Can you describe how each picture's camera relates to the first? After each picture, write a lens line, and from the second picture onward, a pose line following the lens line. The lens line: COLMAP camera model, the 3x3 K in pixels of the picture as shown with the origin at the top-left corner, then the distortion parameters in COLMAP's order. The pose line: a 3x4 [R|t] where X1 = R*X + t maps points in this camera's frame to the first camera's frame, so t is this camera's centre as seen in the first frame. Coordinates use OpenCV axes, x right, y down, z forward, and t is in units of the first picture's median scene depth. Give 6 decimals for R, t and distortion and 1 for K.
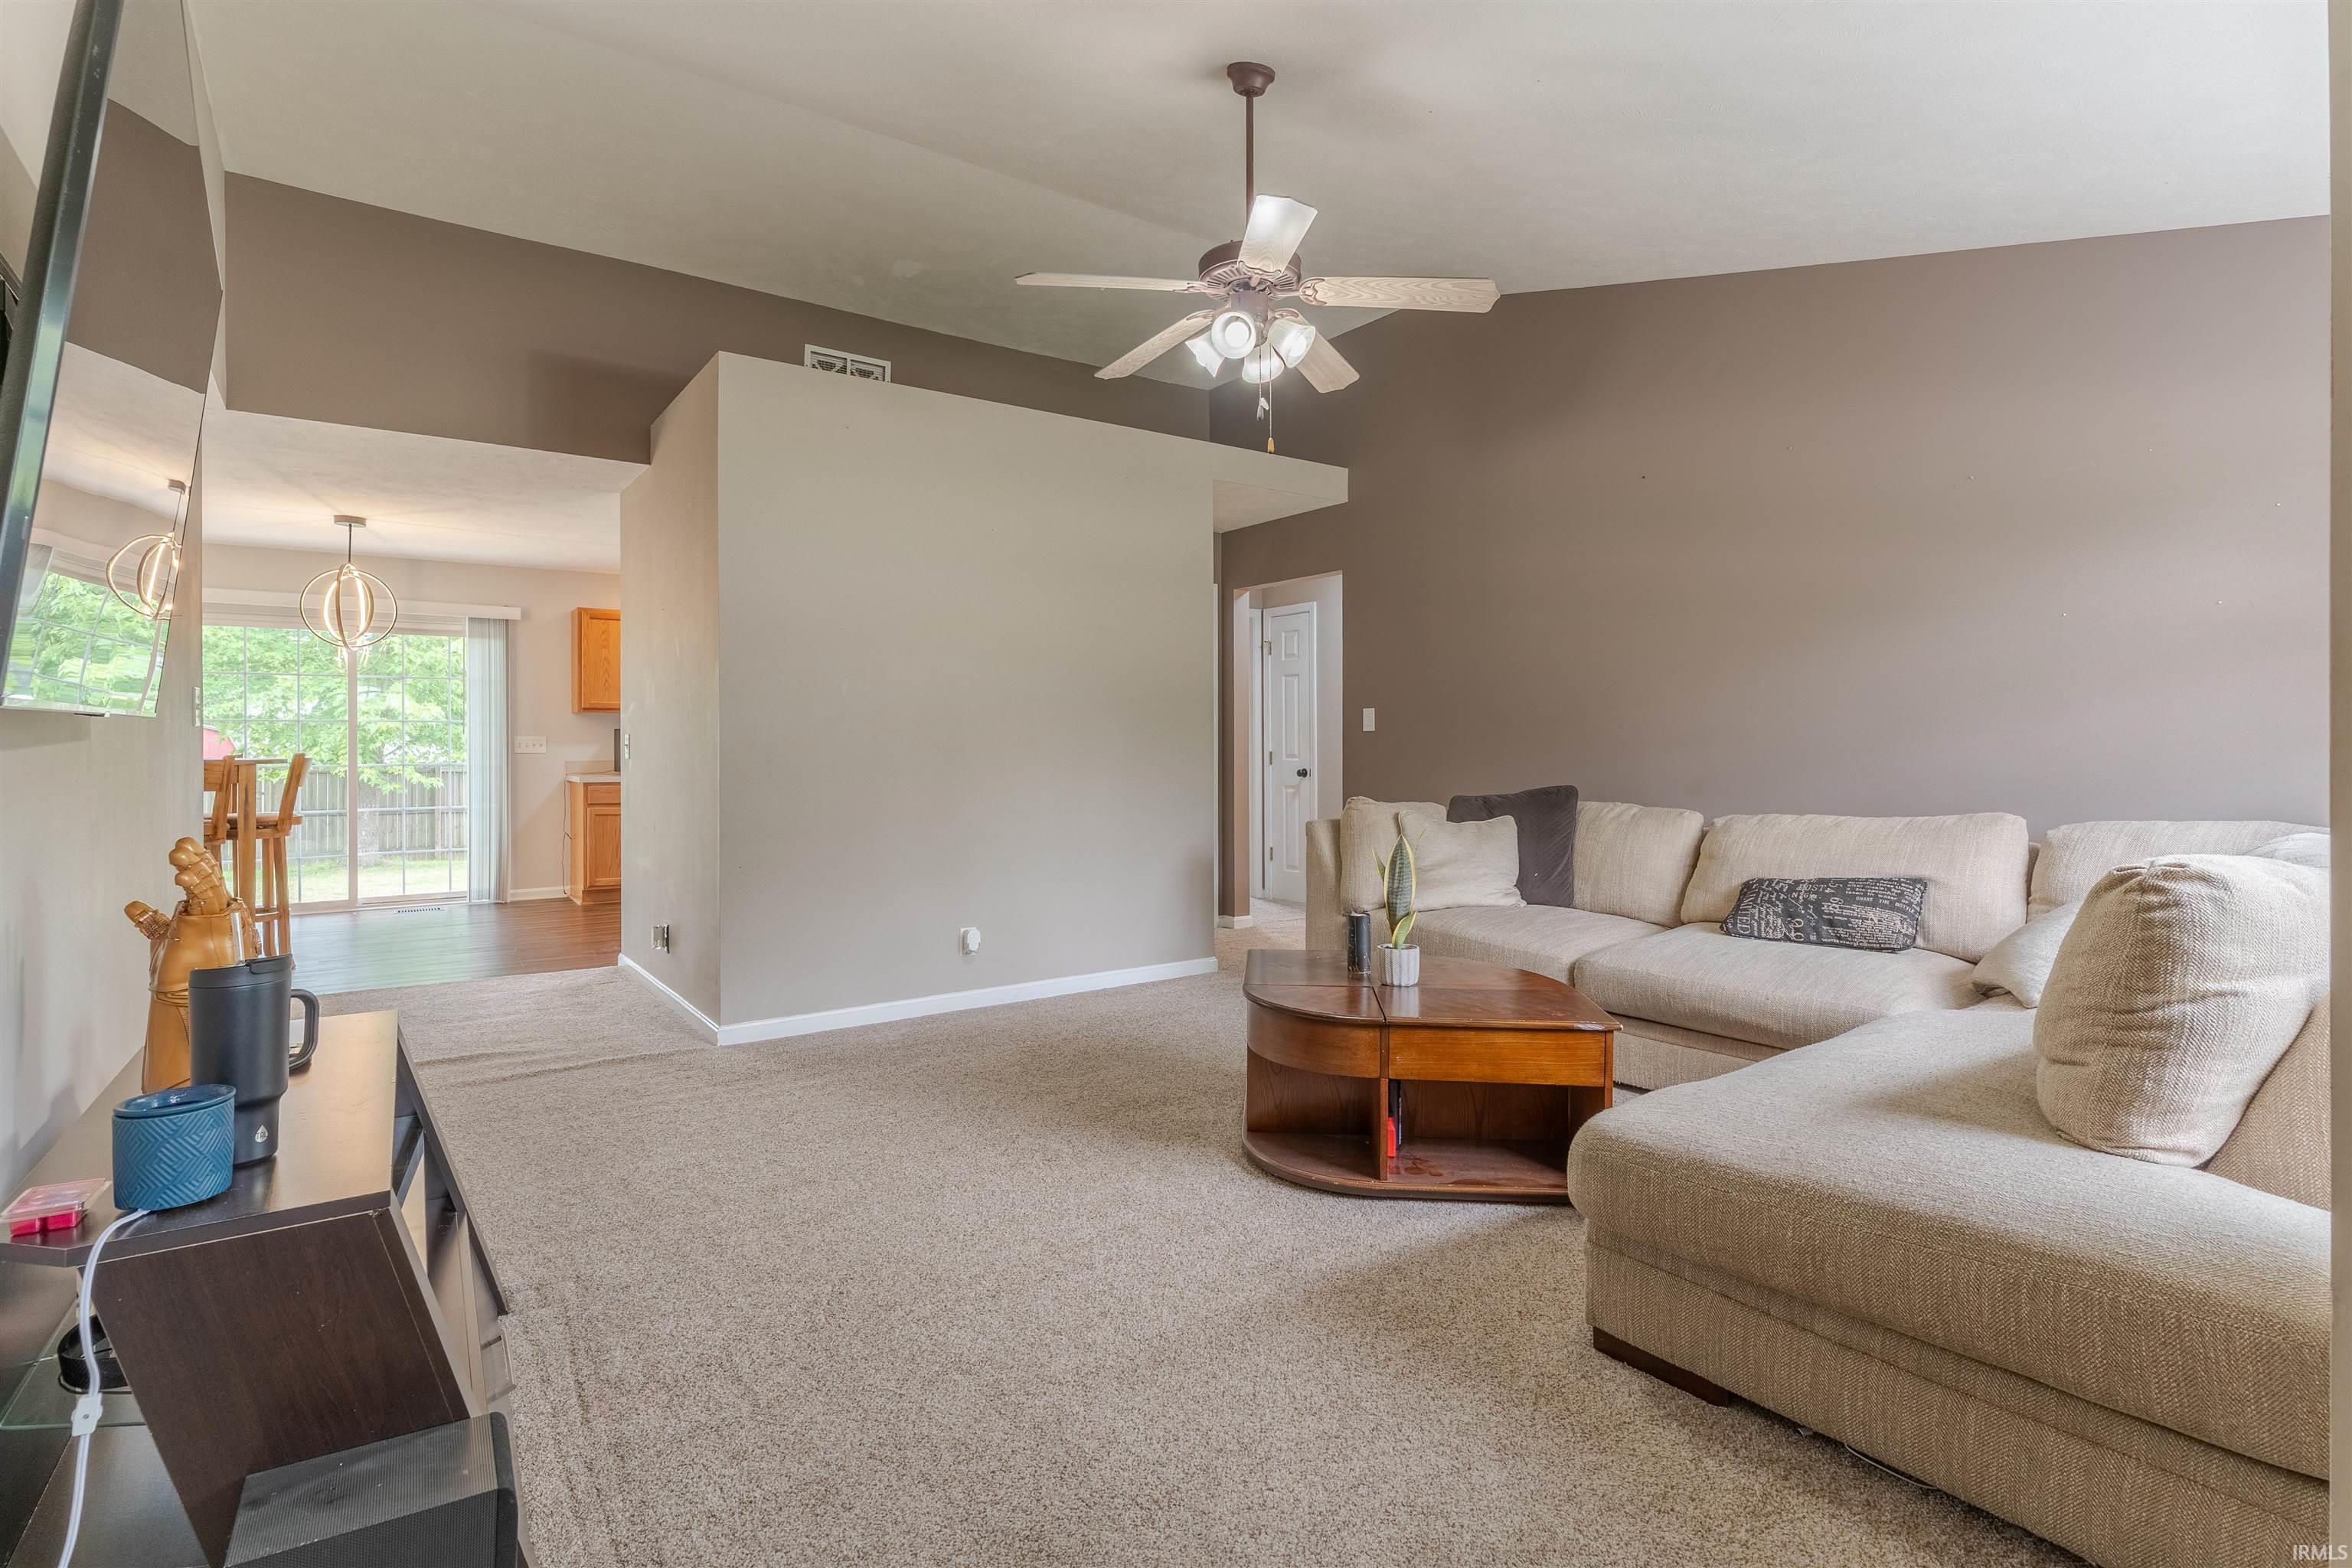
lens RADIAL K [[1131.8, 0, 1153.2], [0, 1131.8, 740.3], [0, 0, 1]] dist [0.009471, -0.000166]
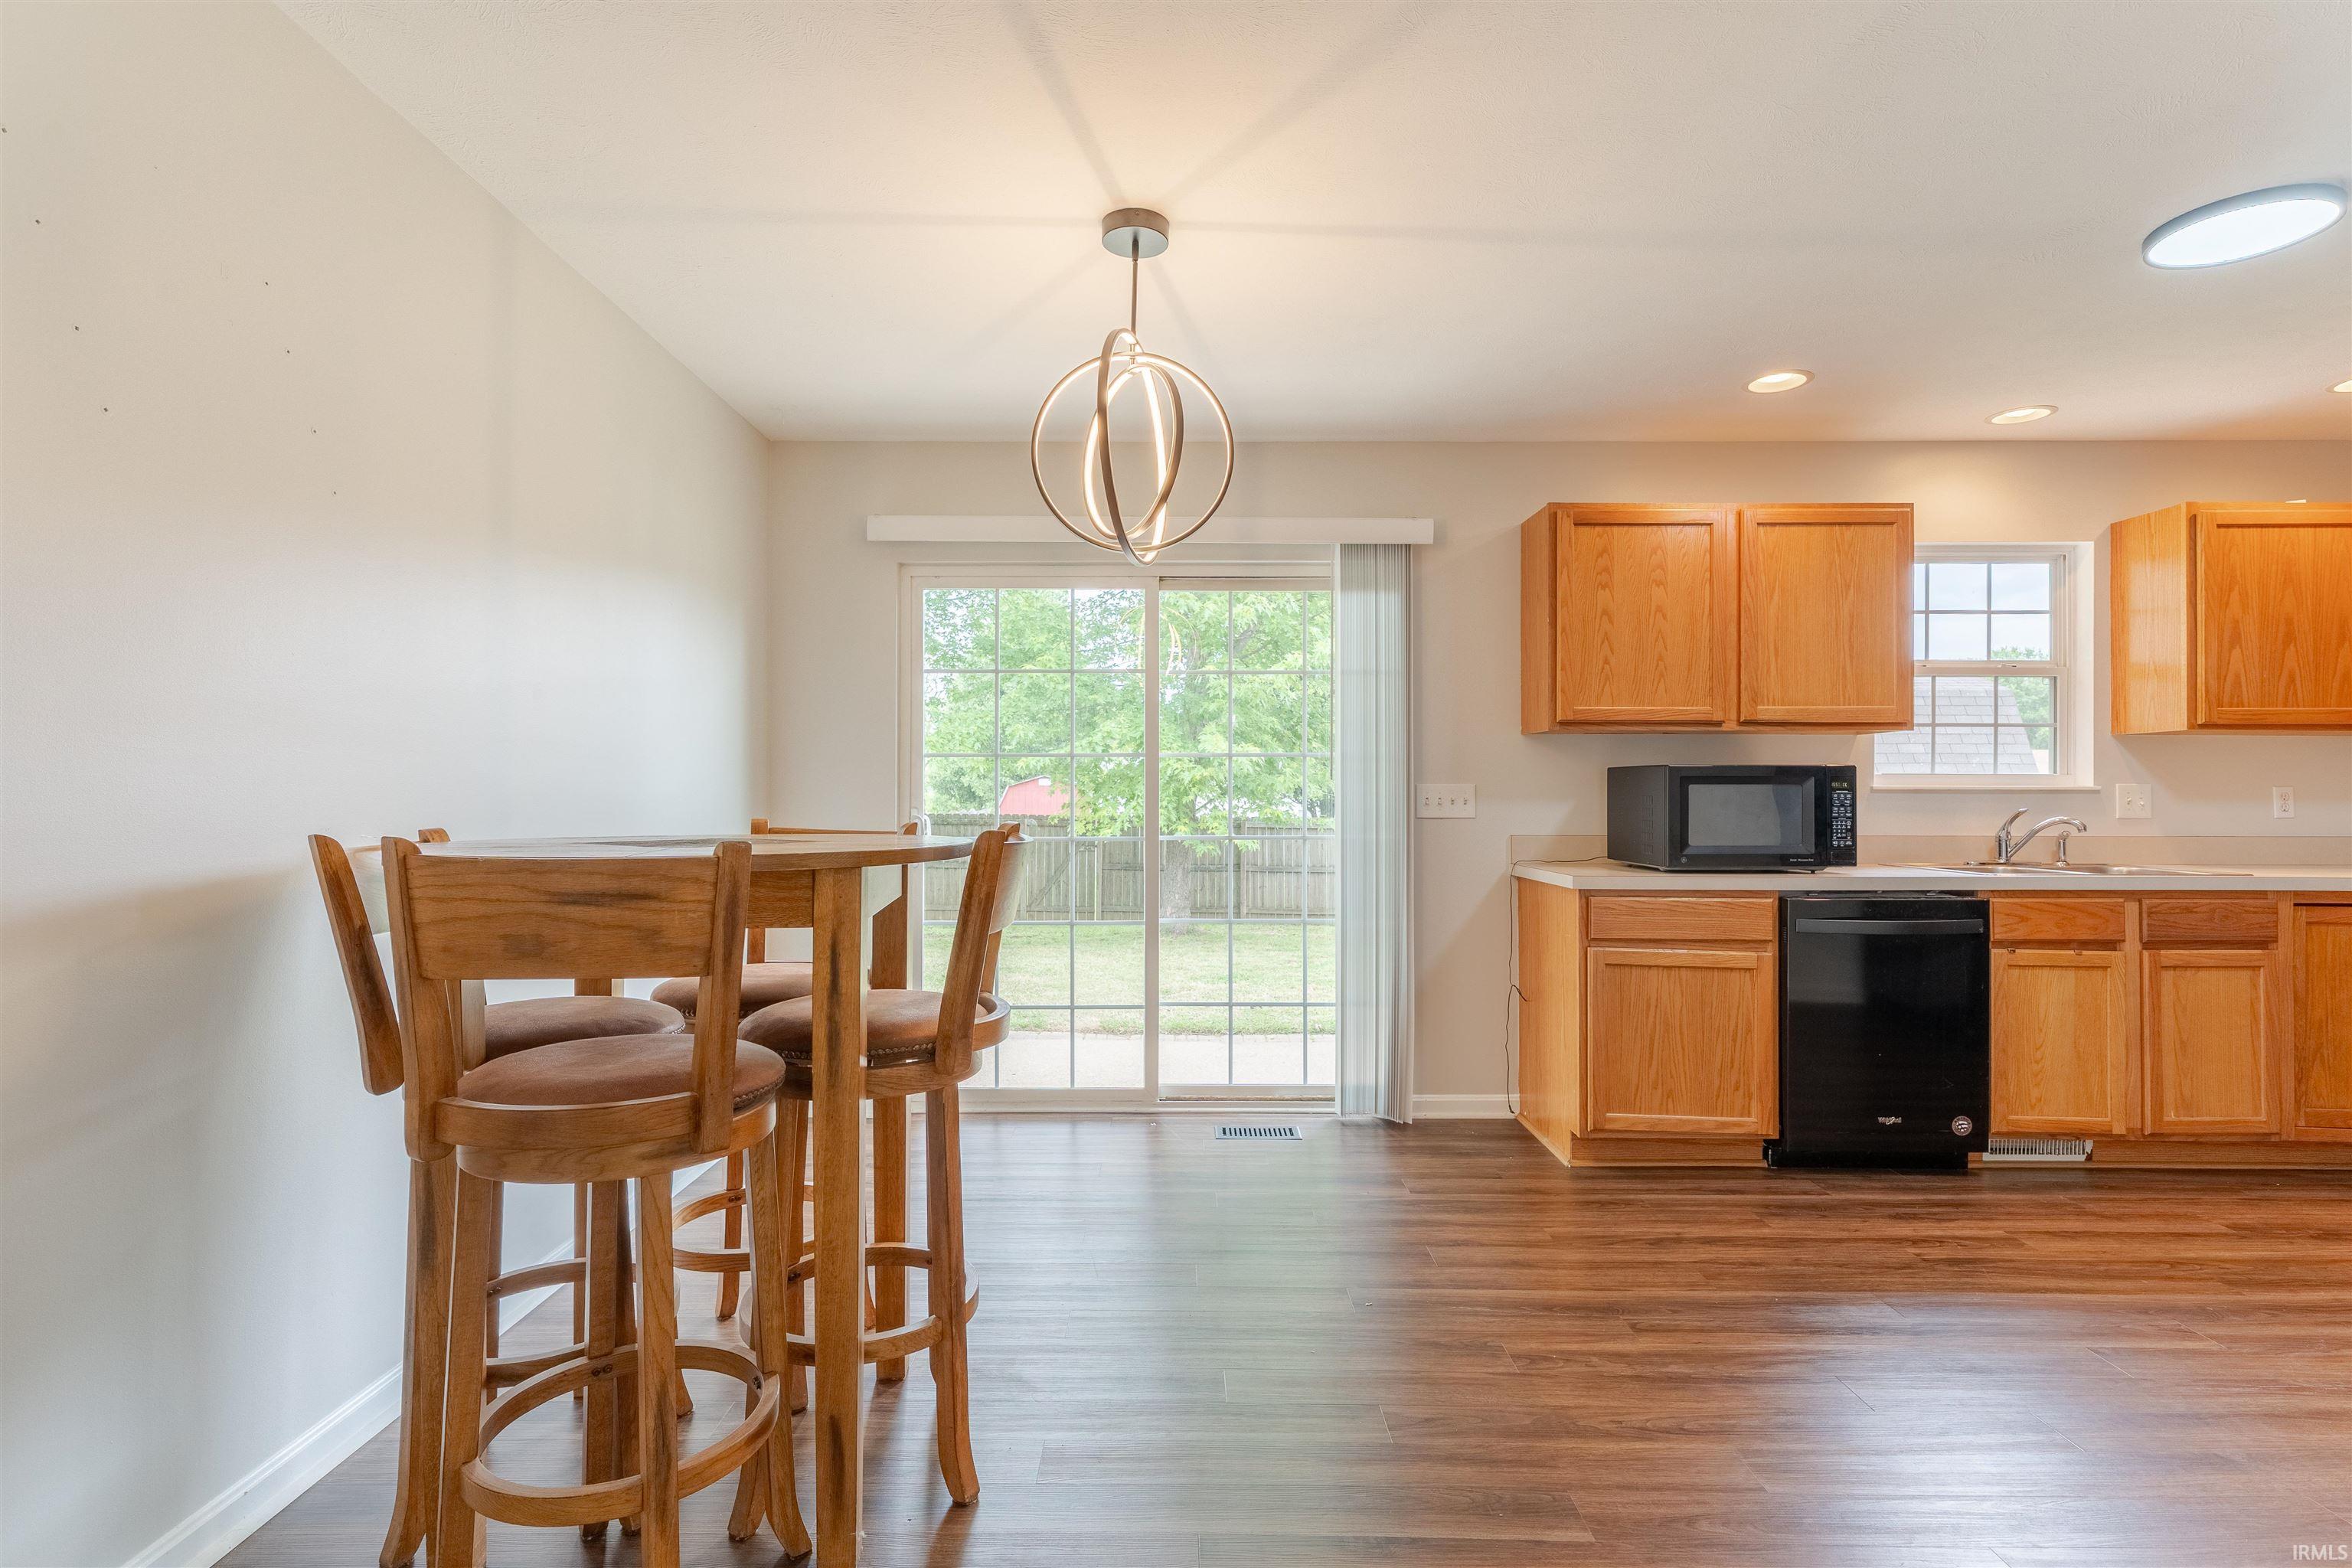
lens RADIAL K [[1131.8, 0, 1187.2], [0, 1131.8, 784.5], [0, 0, 1]] dist [0.009471, -0.000166]
pose [[0.823877, -0.003300, -0.566759, -0.907141], [-0.001579, 0.999966, -0.008118, 0.002777], [0.566767, 0.007583, 0.823843, 1.328682]]
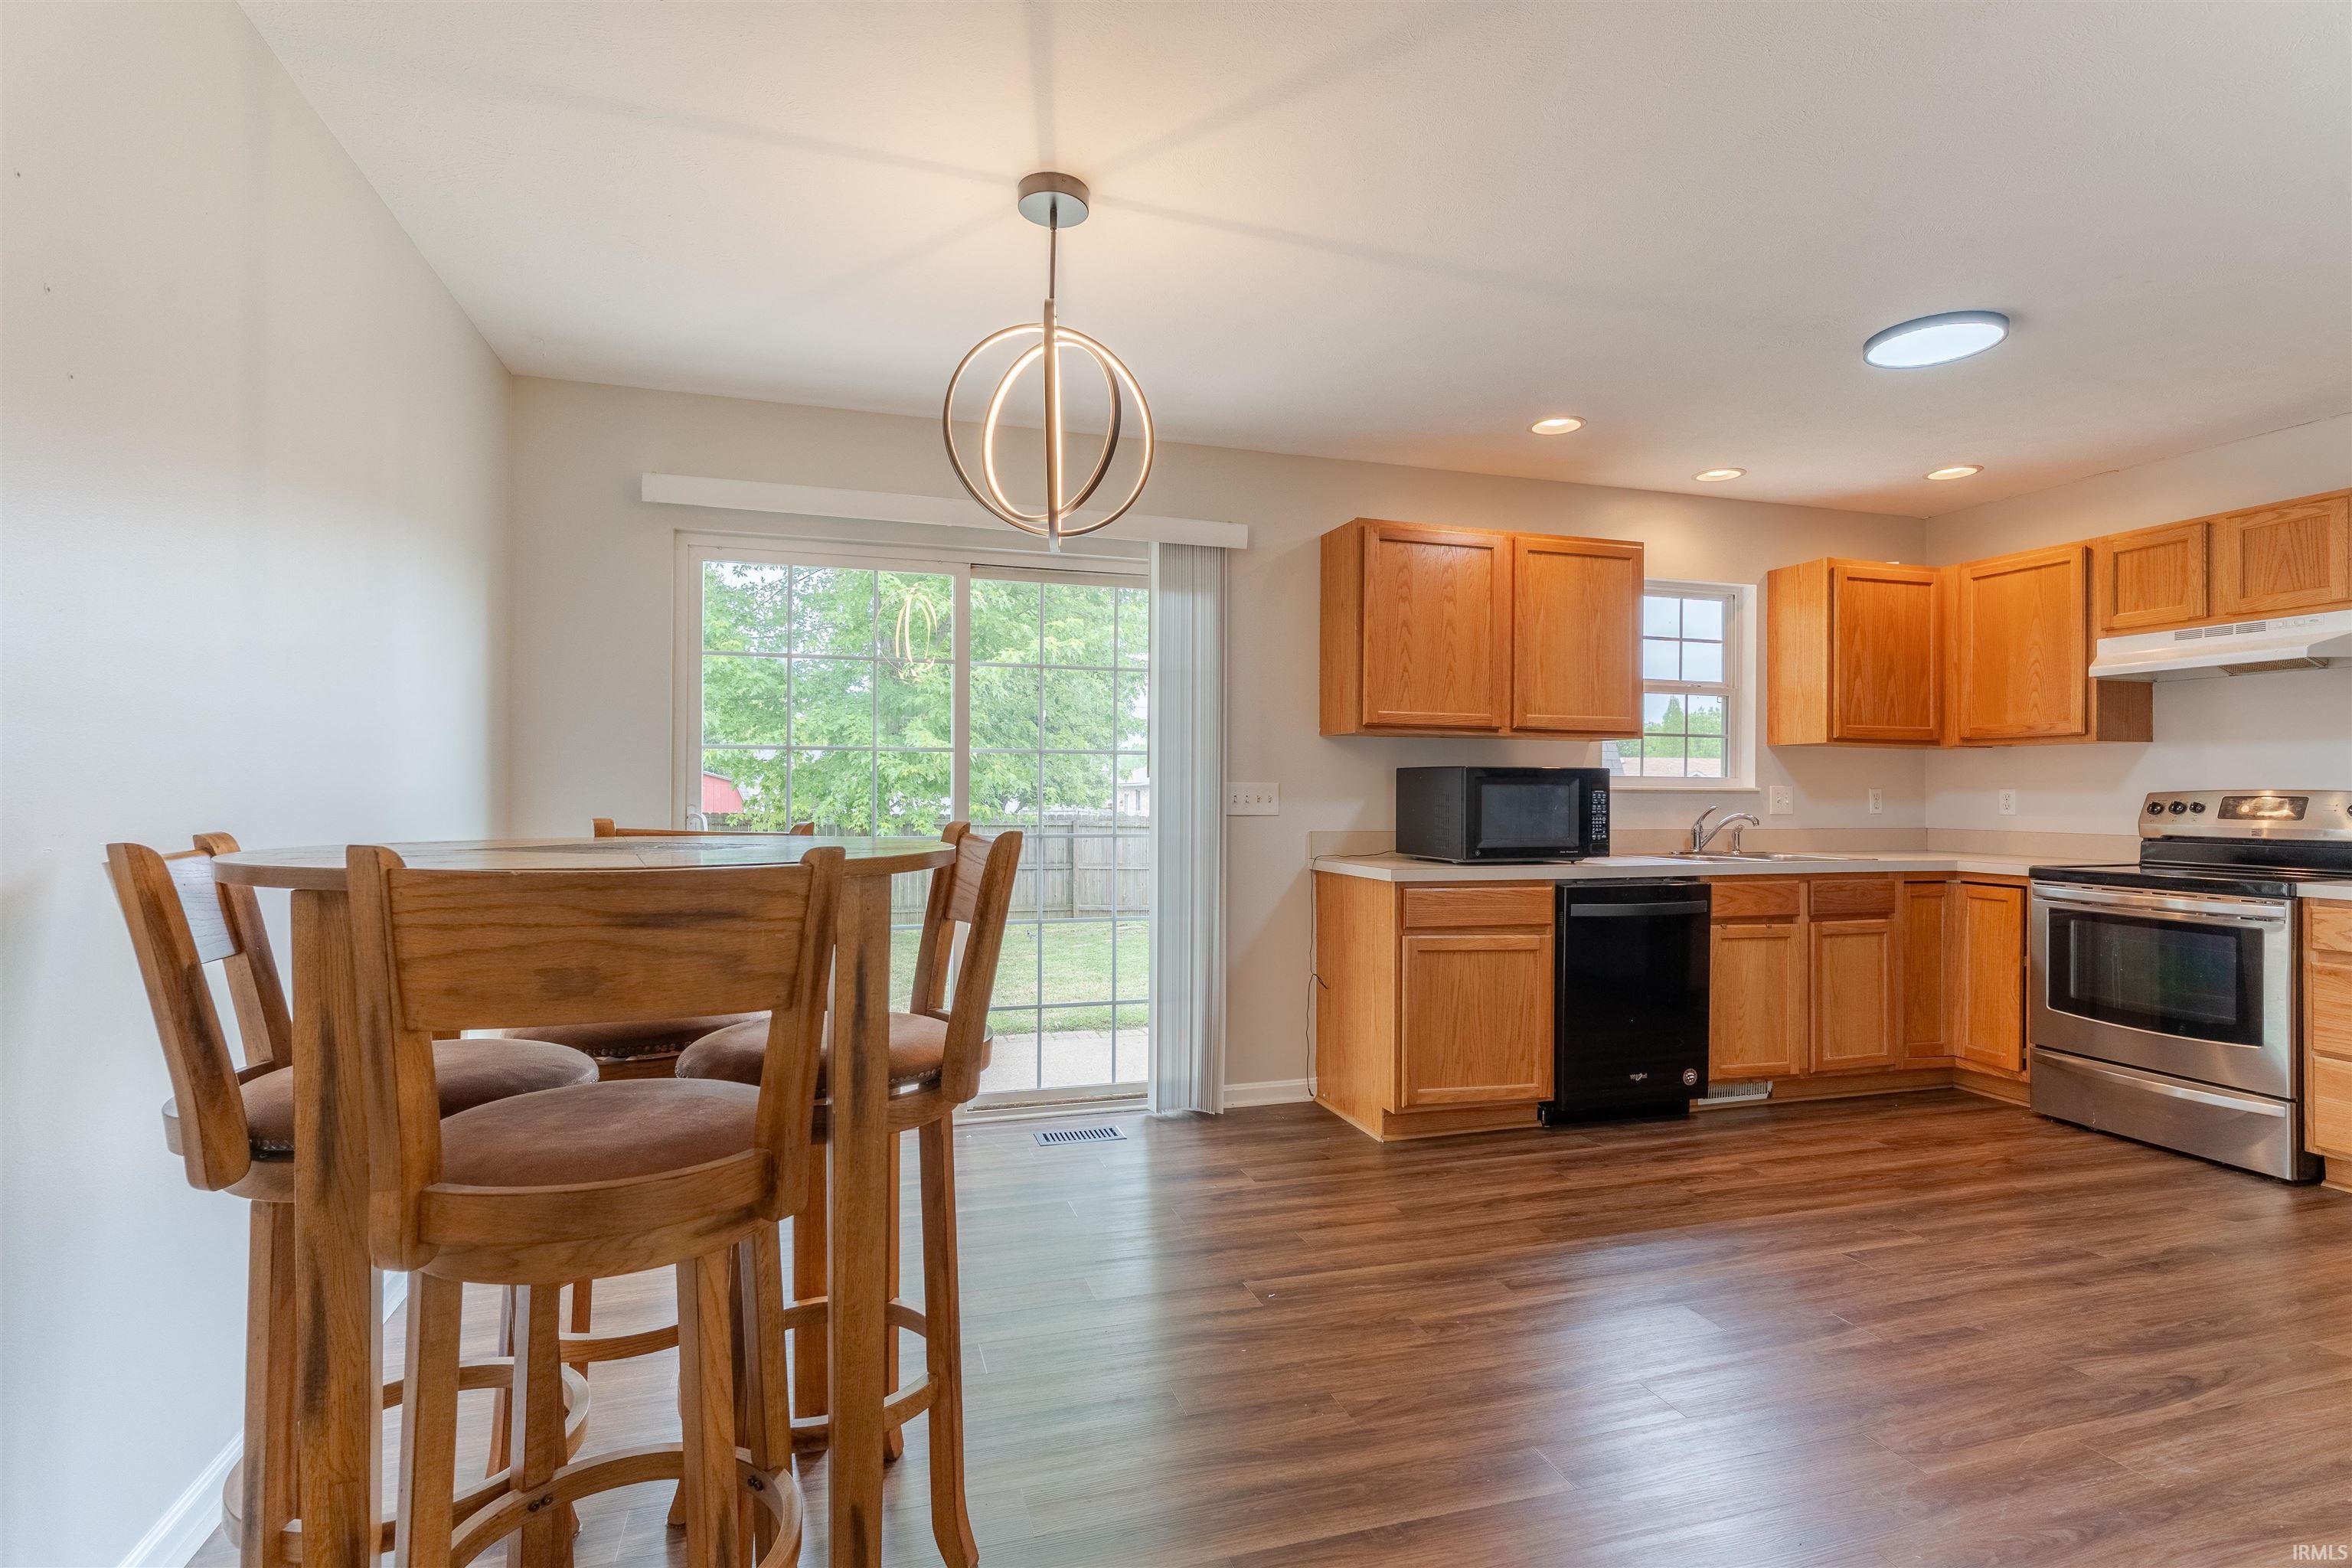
lens RADIAL K [[1131.8, 0, 1193.3], [0, 1131.8, 779.2], [0, 0, 1]] dist [0.009471, -0.000166]
pose [[0.957153, 0.002042, -0.289575, -1.069993], [-0.005433, 0.999926, -0.010908, 0.002588], [0.289532, 0.012014, 0.957093, 1.271658]]
